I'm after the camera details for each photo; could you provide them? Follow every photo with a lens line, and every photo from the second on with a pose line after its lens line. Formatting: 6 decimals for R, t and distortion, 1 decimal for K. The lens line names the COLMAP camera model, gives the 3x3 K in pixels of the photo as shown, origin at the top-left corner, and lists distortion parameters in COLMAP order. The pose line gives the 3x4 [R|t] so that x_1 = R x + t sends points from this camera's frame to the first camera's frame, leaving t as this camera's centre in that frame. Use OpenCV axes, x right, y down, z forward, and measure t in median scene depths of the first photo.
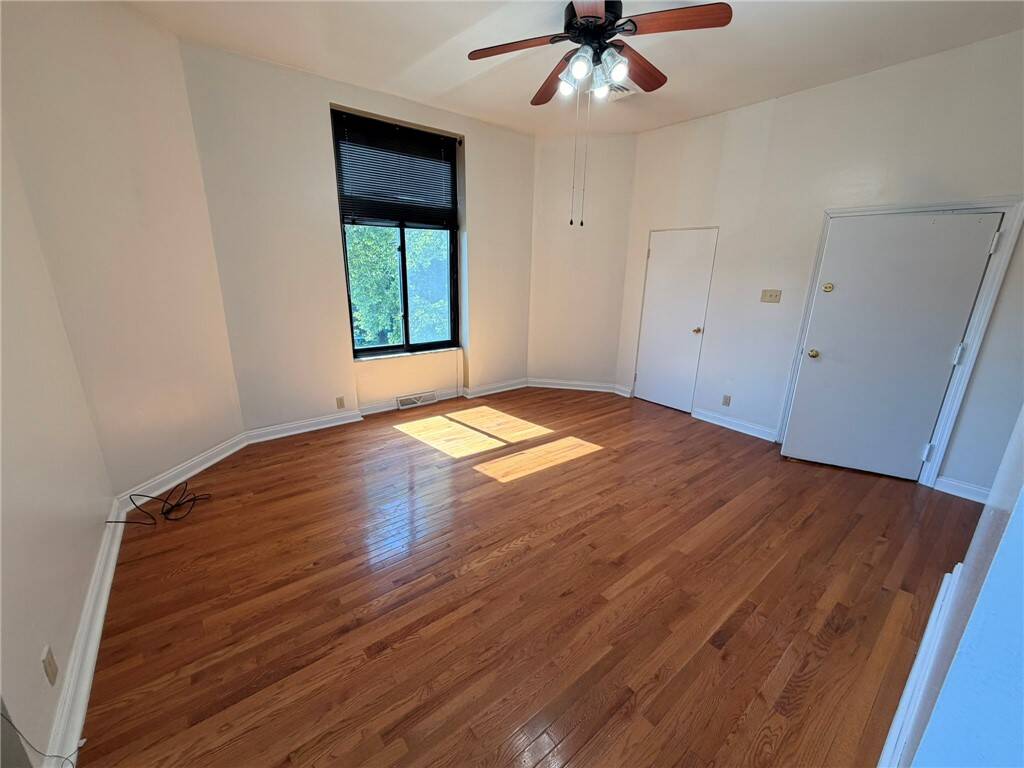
lens RADIAL K [[410.4, 0, 506.6], [0, 410.4, 385.6], [0, 0, 1]] dist [-0.001151, -0.000099]
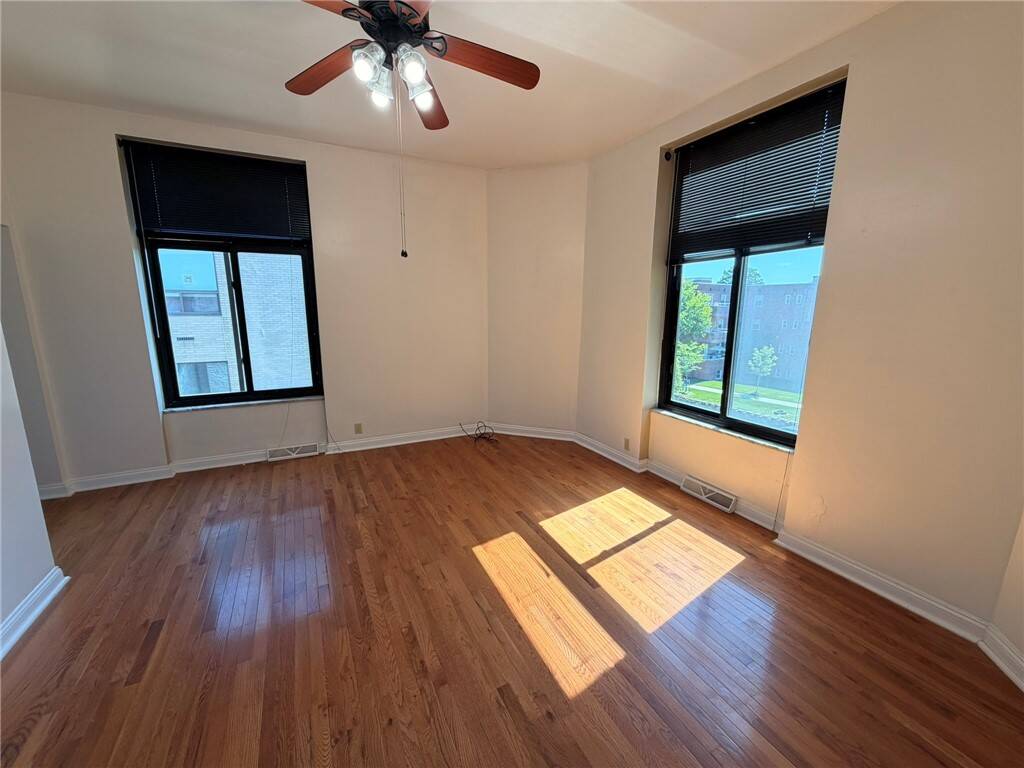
lens RADIAL K [[410.4, 0, 511.5], [0, 410.4, 383.6], [0, 0, 1]] dist [-0.001151, -0.000099]
pose [[-0.197509, 0.165085, -0.966301, 0.611143], [-0.278414, 0.935682, 0.216761, -0.243574], [0.939934, 0.311844, -0.138844, 0.874776]]
